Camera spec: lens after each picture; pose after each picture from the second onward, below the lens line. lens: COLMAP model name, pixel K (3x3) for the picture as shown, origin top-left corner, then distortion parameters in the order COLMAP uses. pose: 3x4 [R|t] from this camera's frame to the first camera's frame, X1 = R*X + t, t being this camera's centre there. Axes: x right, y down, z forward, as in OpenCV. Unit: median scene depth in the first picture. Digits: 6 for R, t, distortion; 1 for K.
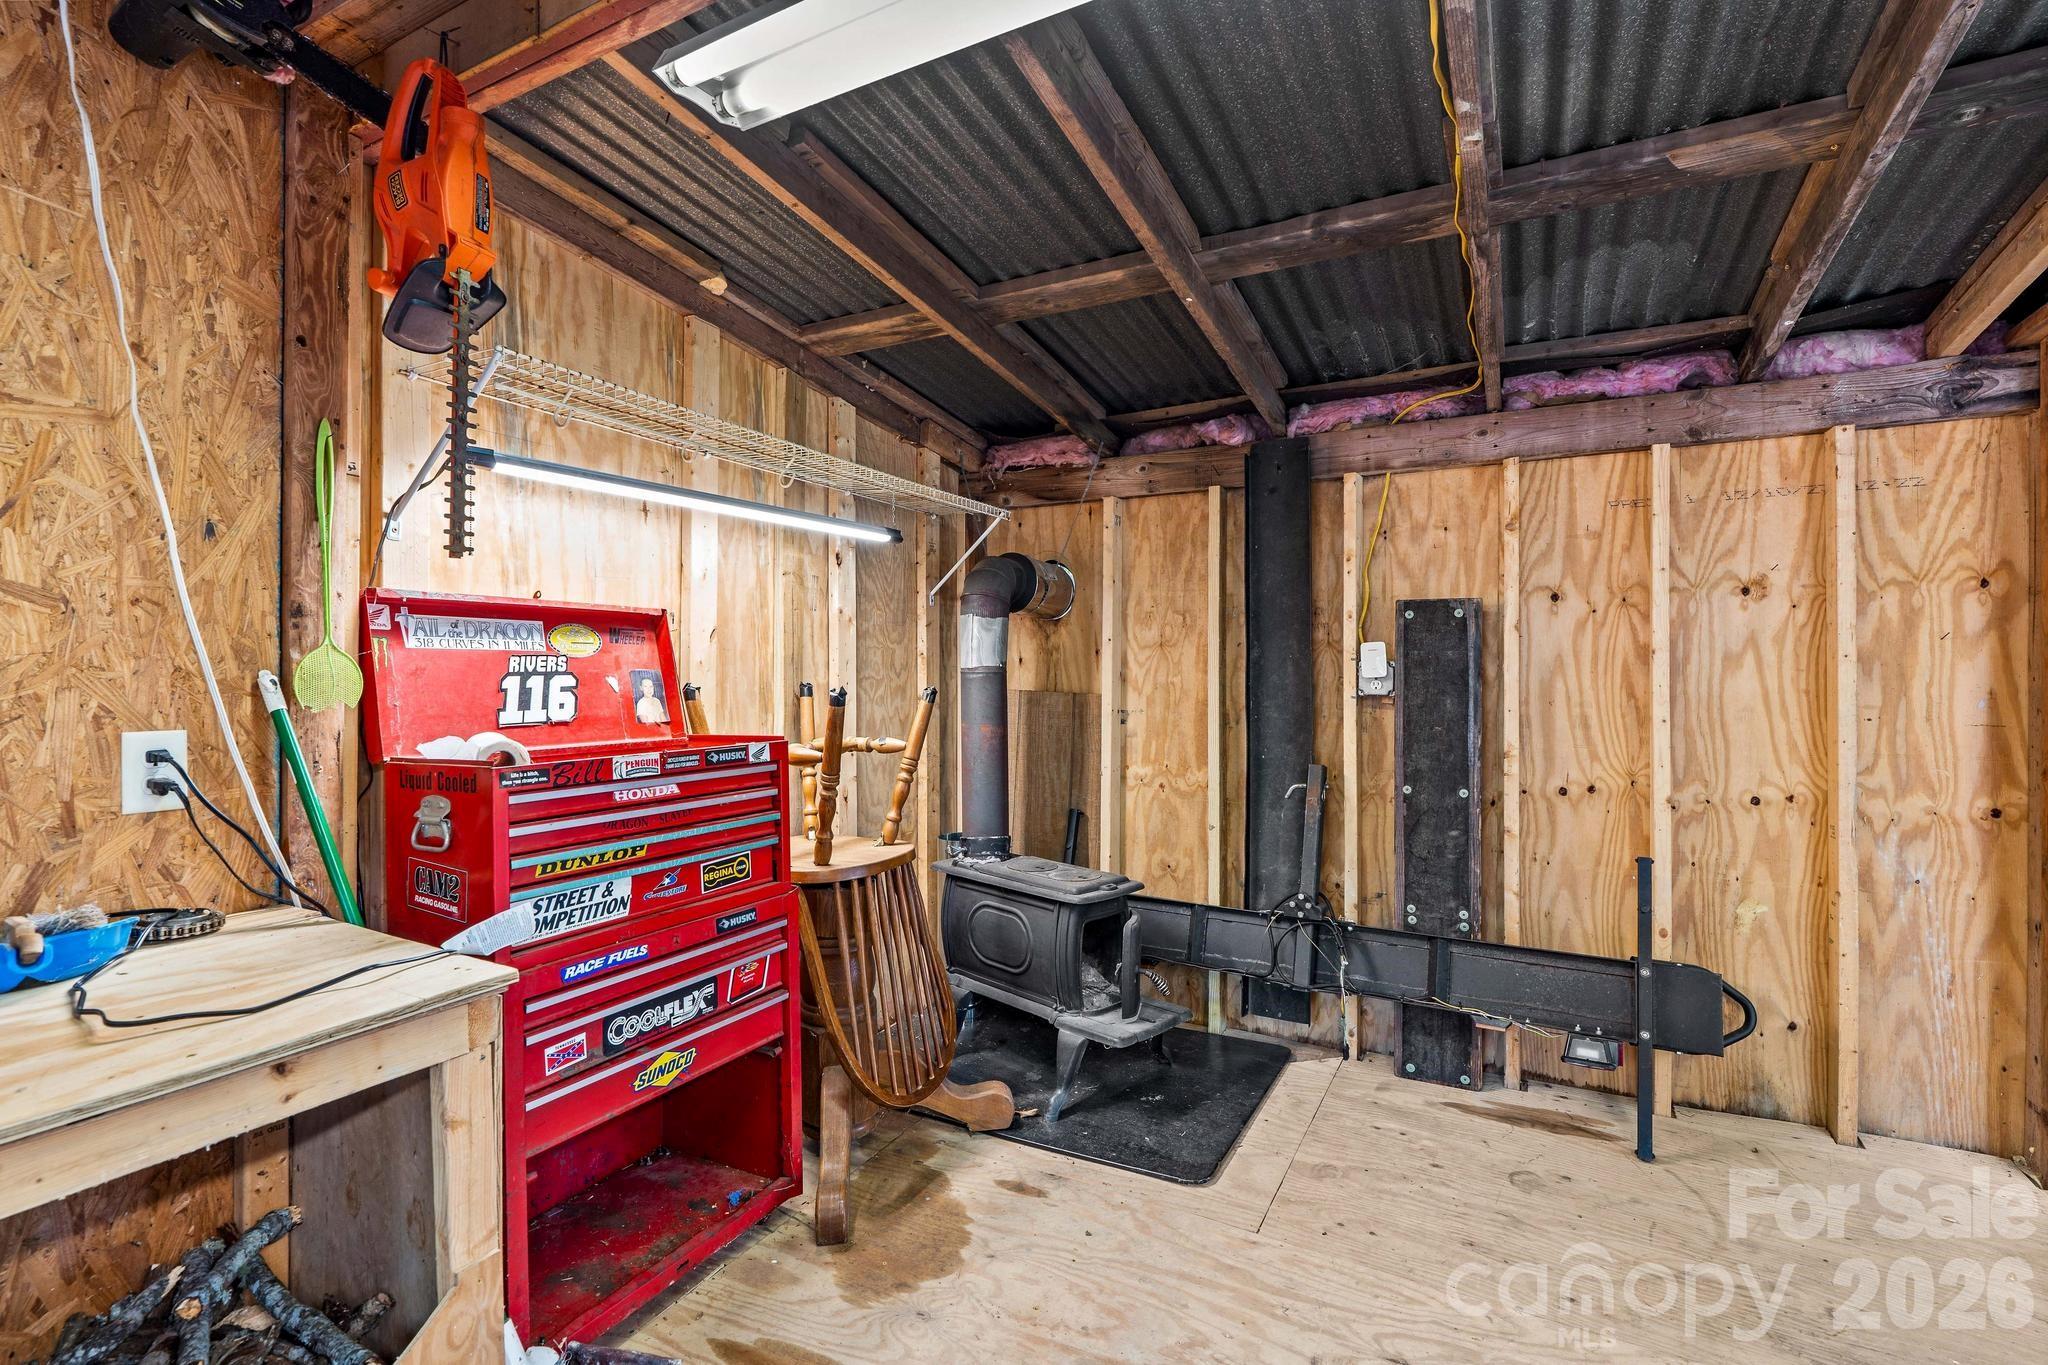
lens RADIAL K [[945.5, 0, 1016.1], [0, 945.5, 674.2], [0, 0, 1]] dist [-0.022132, 0.007065]
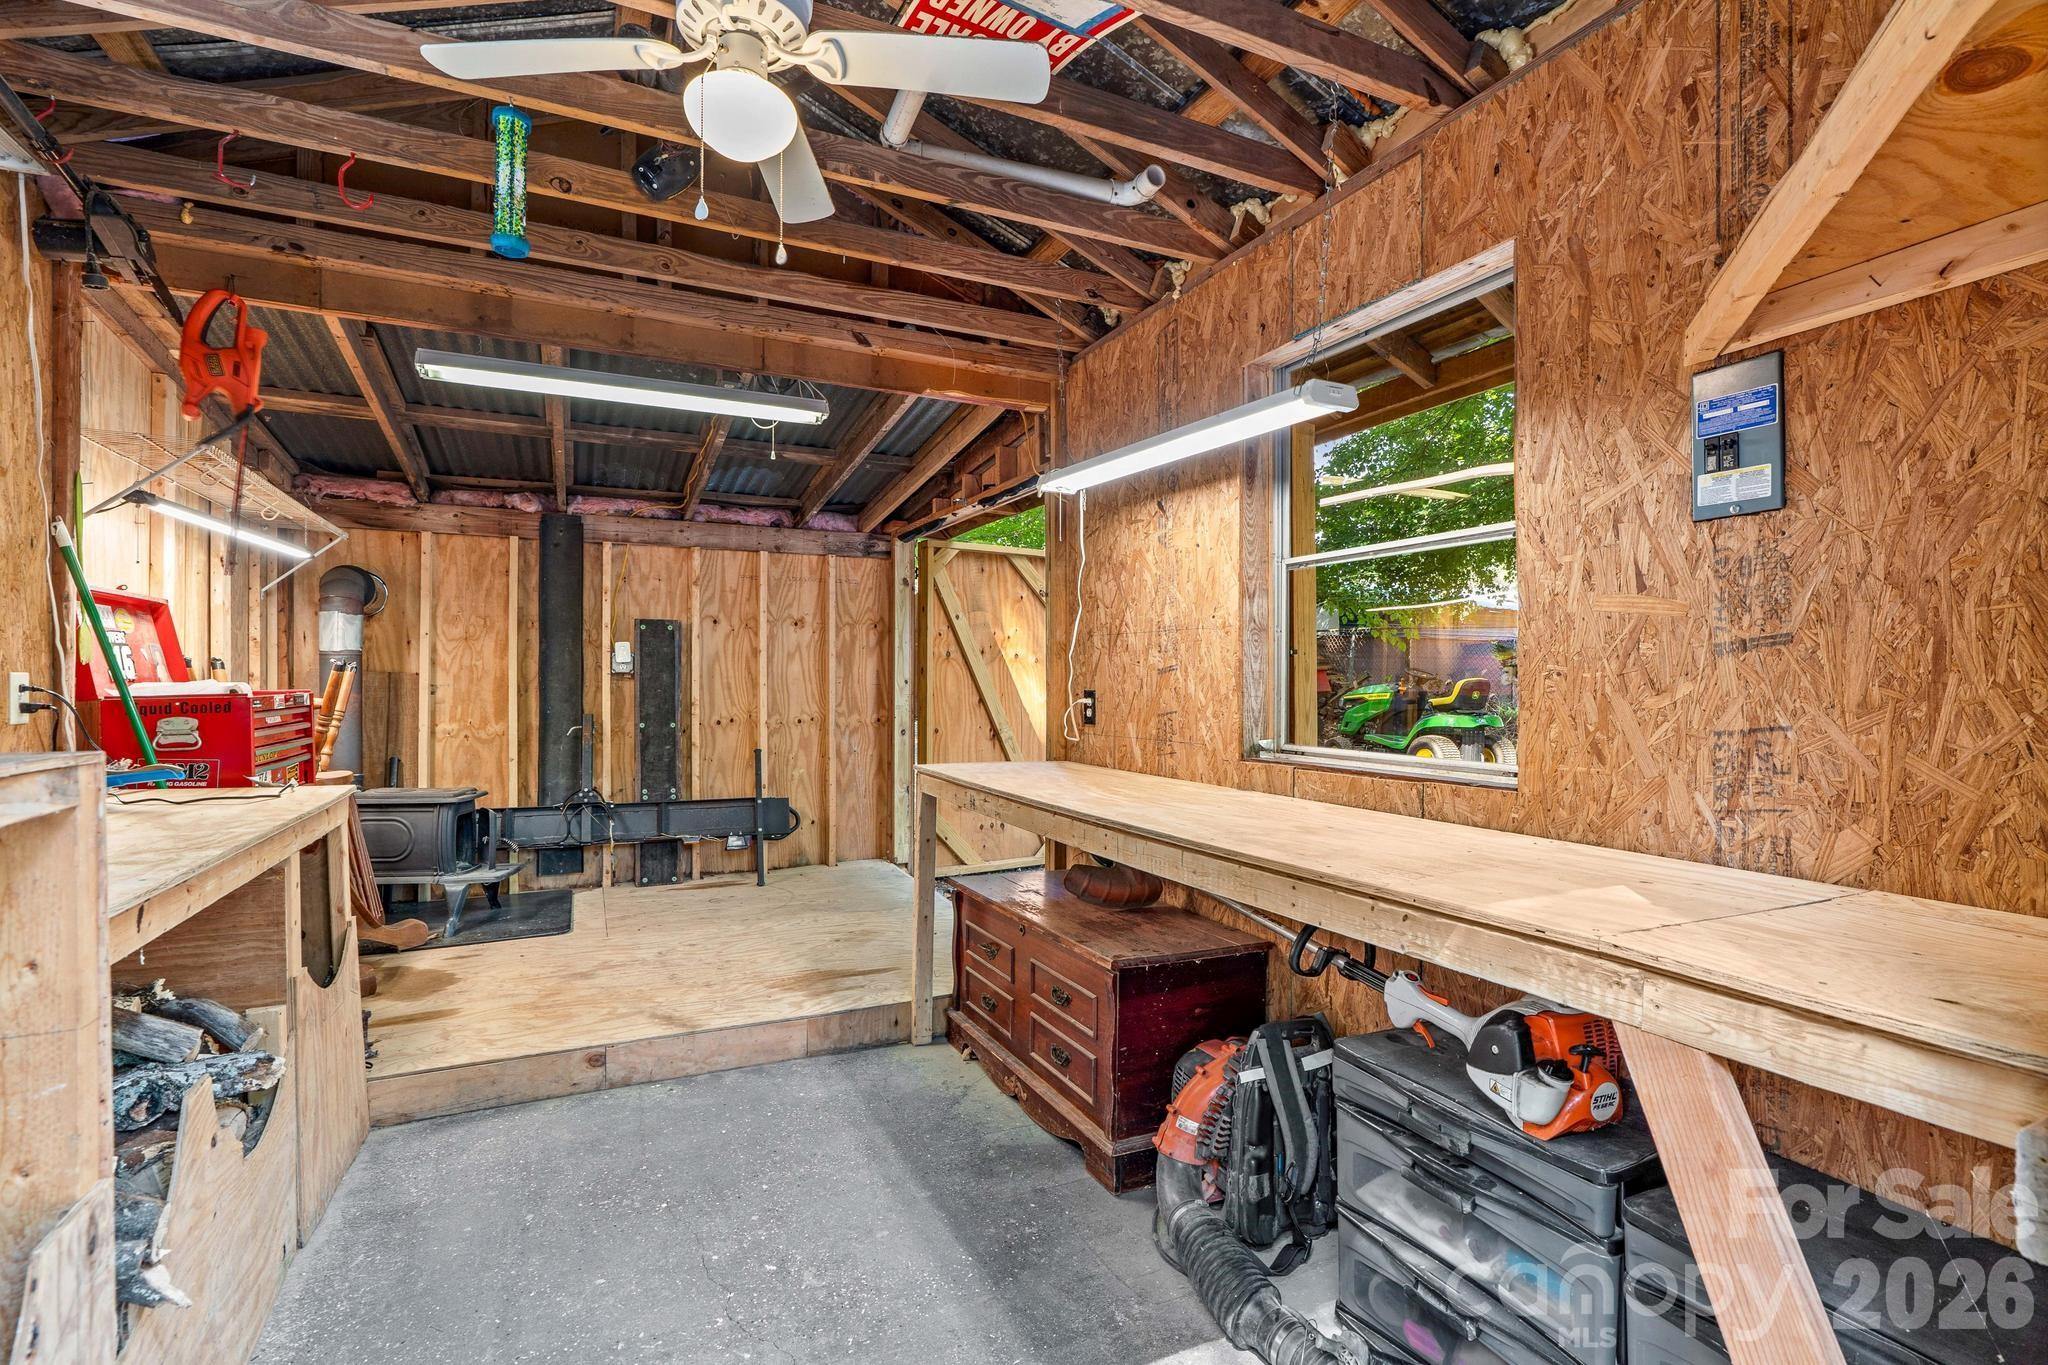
lens RADIAL K [[945.5, 0, 1020.3], [0, 945.5, 682.4], [0, 0, 1]] dist [-0.022132, 0.007065]
pose [[0.594288, 0.000466, 0.804252, -0.582017], [-0.004248, 0.999988, 0.002559, 0.033091], [-0.804241, -0.004937, 0.594282, -0.622975]]
